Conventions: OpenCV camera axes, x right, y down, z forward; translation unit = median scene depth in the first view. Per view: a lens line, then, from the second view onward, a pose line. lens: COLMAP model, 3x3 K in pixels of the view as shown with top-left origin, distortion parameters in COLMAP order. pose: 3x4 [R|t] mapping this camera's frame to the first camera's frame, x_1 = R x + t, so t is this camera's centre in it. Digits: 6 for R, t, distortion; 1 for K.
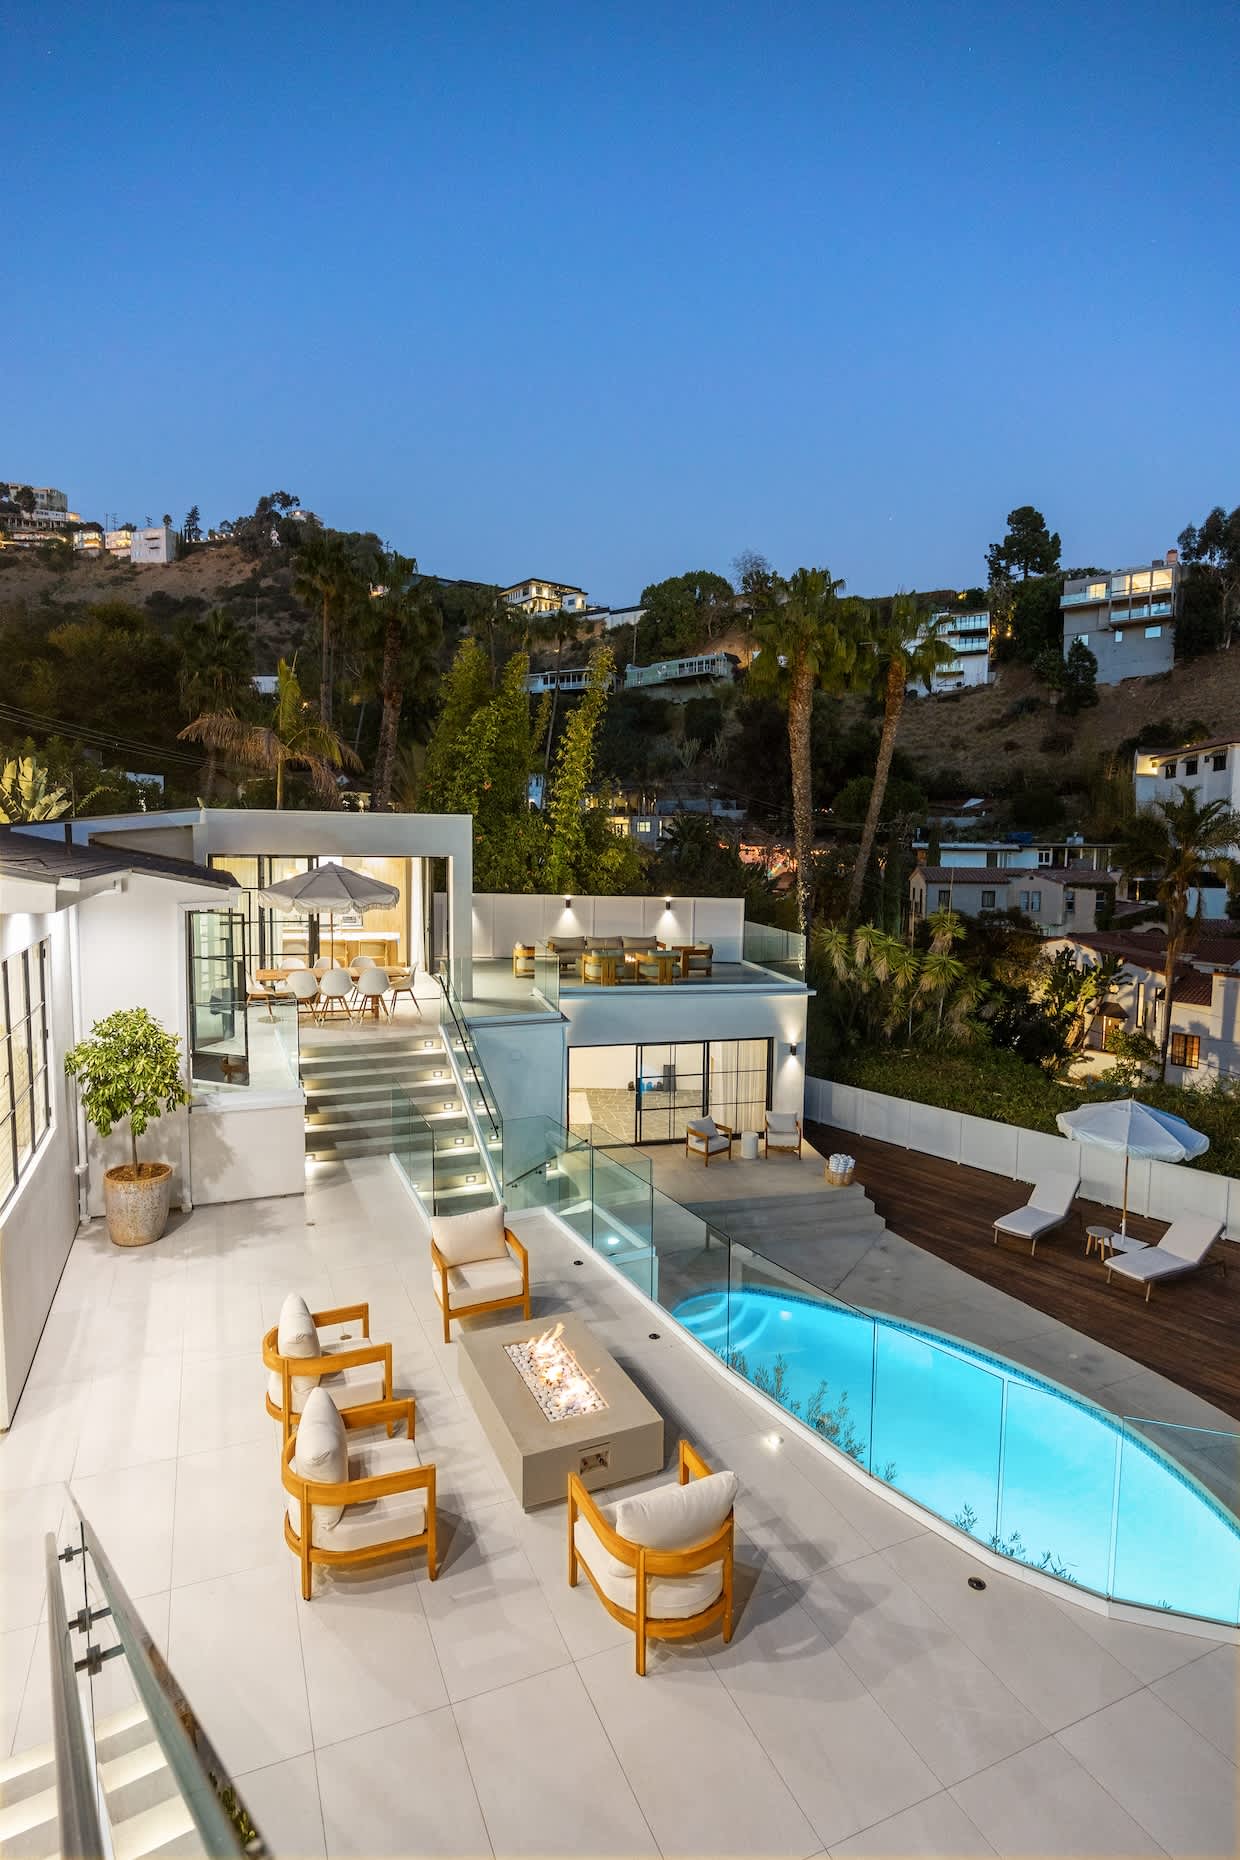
lens RADIAL K [[974.6, 0, 611.1], [0, 974.6, 915.6], [0, 0, 1]] dist [-0.027662, 0.000823]
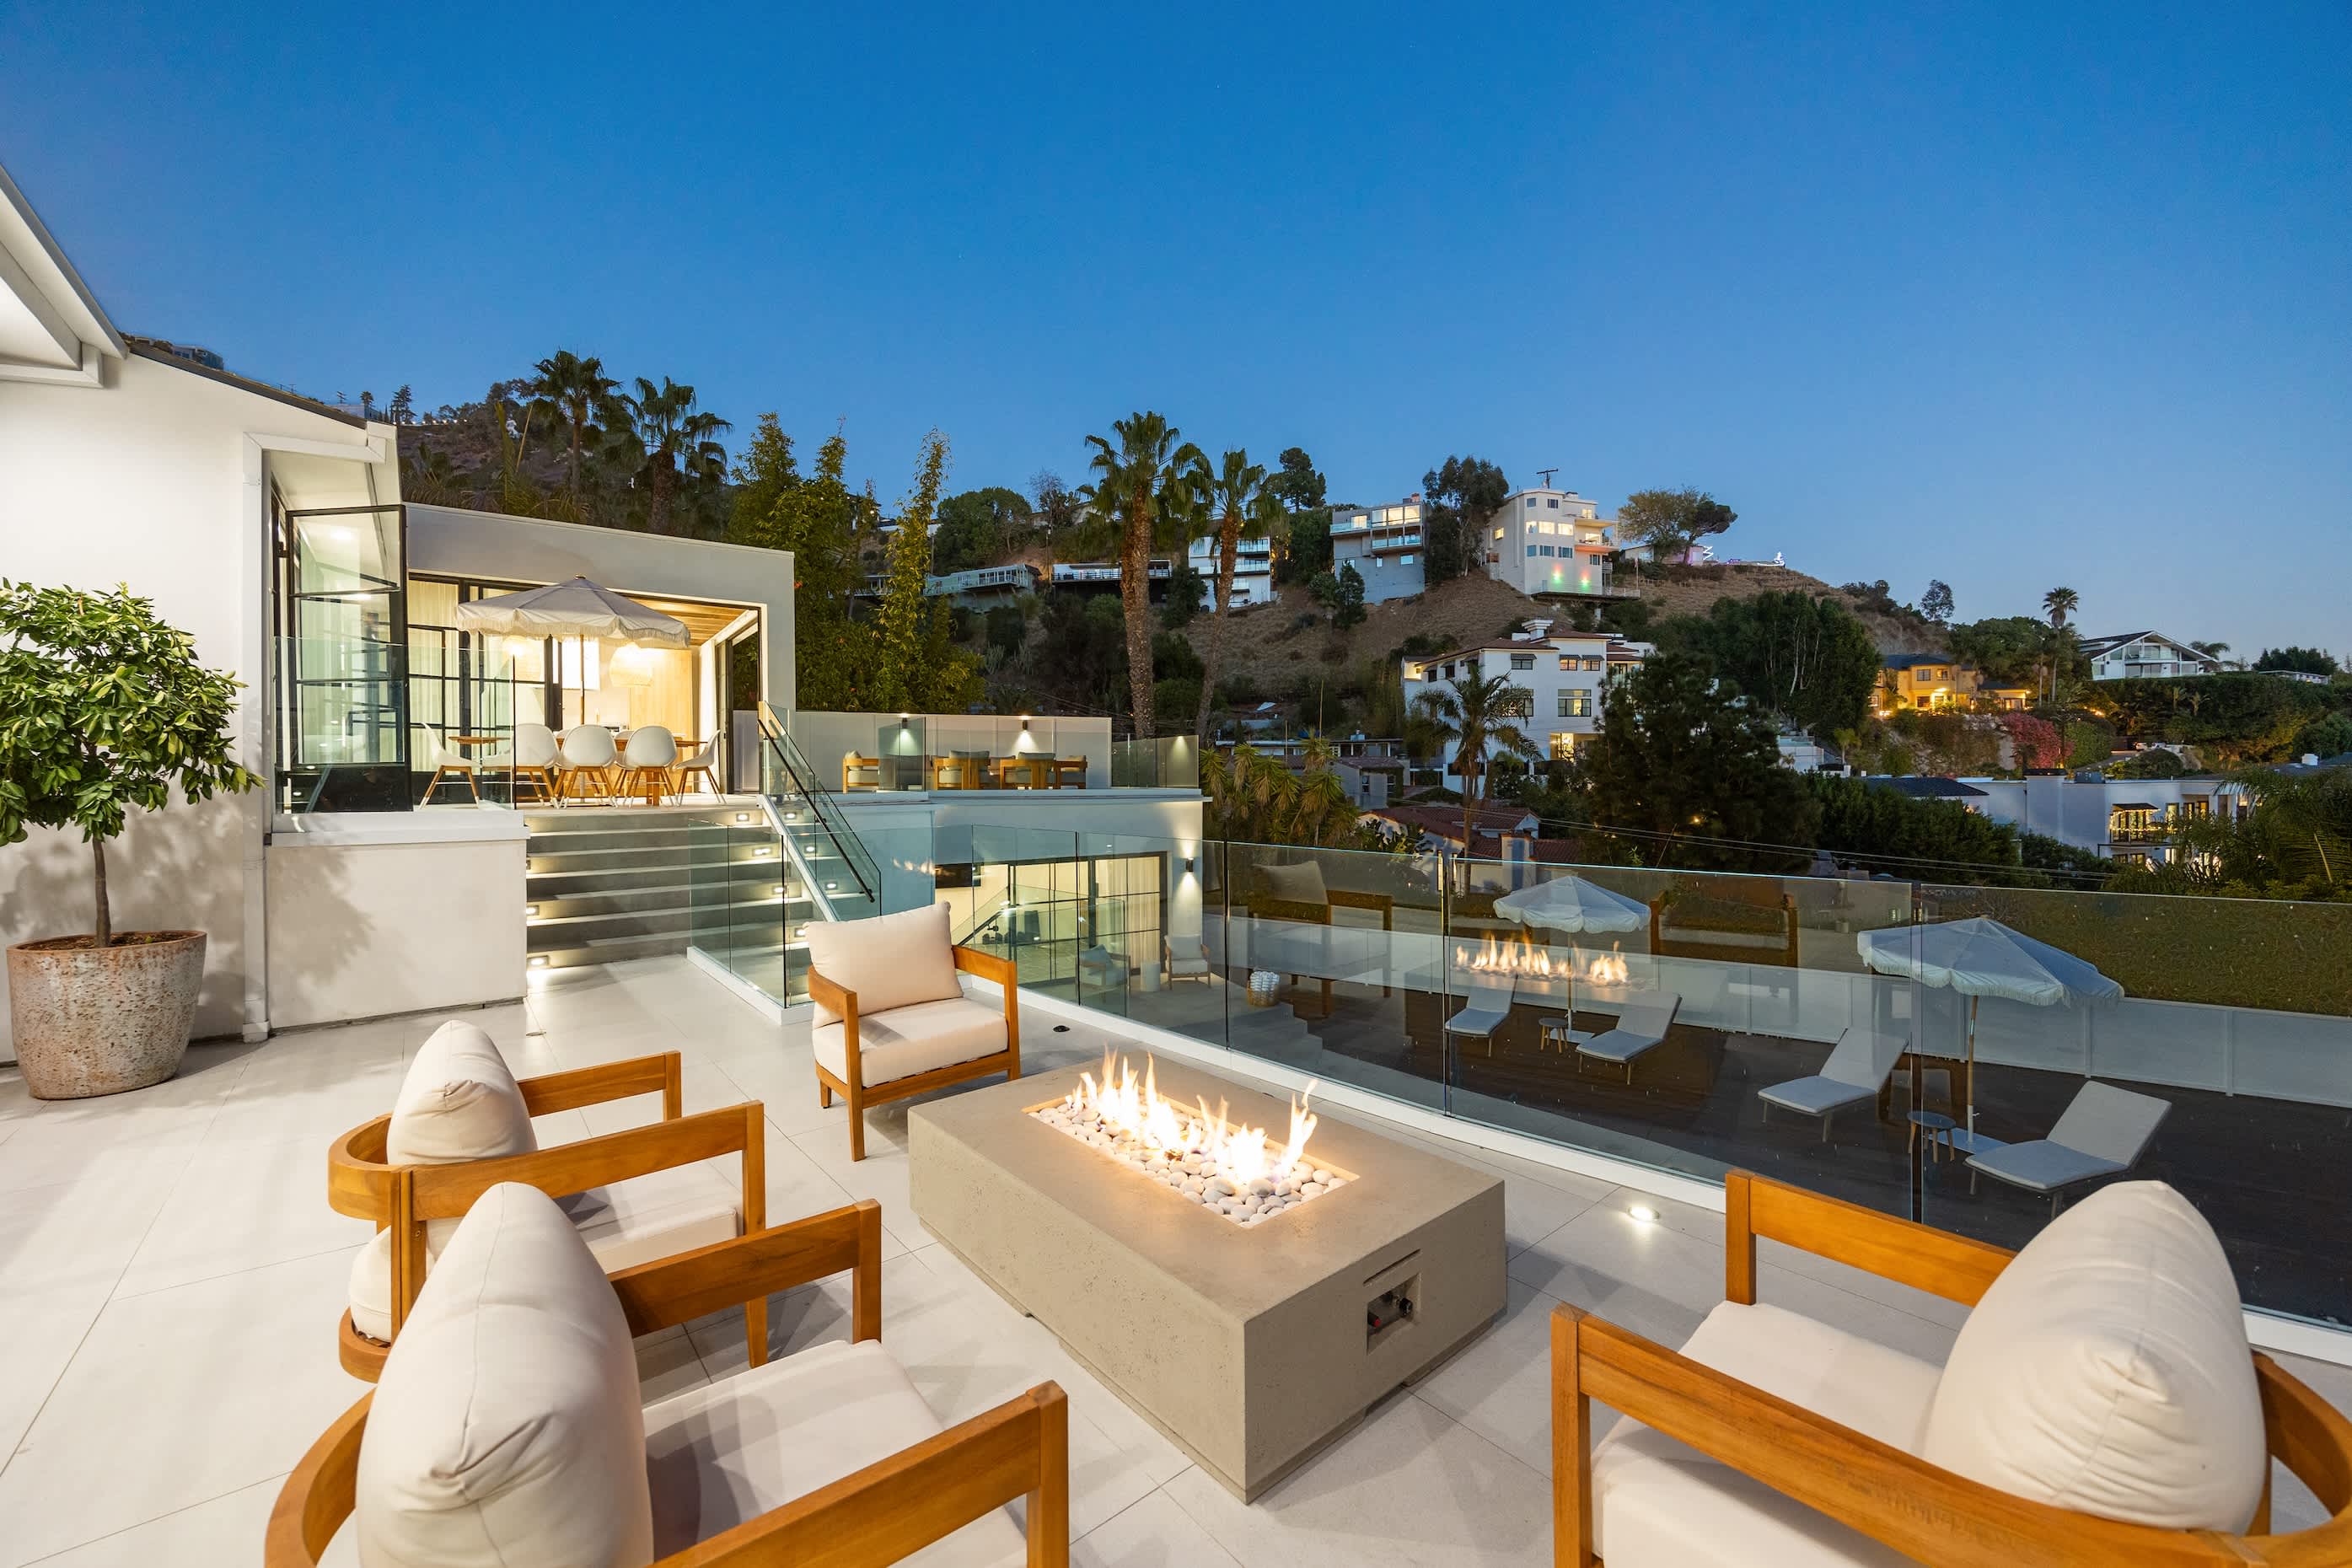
lens RADIAL K [[925.1, 0, 1184.5], [0, 925.1, 783.1], [0, 0, 1]] dist [-0.016256, 0.000608]
pose [[0.954729, -0.017802, 0.296945, -0.029486], [0.040090, 0.996801, -0.069138, 0.059173], [-0.294765, 0.077912, 0.952388, 0.103138]]
